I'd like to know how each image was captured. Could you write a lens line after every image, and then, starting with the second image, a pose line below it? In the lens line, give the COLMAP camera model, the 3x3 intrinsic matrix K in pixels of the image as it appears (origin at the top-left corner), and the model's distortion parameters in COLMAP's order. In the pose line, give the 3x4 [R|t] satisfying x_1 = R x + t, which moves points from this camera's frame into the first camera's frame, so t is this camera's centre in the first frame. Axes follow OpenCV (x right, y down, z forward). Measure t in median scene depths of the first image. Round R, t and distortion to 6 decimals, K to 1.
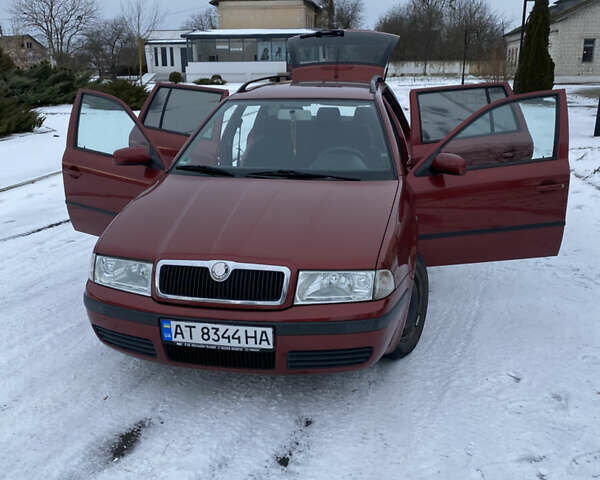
lens RADIAL K [[602.0, 0, 300.0], [0, 602.0, 240.0], [0, 0, 1]] dist [0.009084, -0.007749]
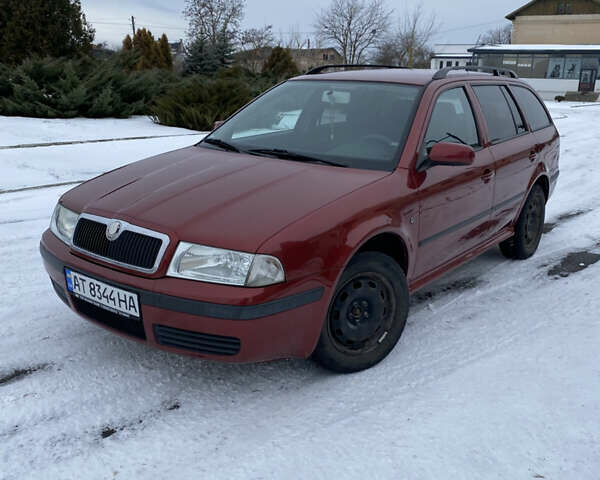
lens RADIAL K [[602.0, 0, 300.0], [0, 602.0, 240.0], [0, 0, 1]] dist [0.009084, -0.007749]
pose [[0.901936, 0.147633, -0.405853, 0.546912], [-0.156138, 0.987659, 0.012282, 0.008959], [0.402658, 0.052292, 0.913856, 0.224287]]
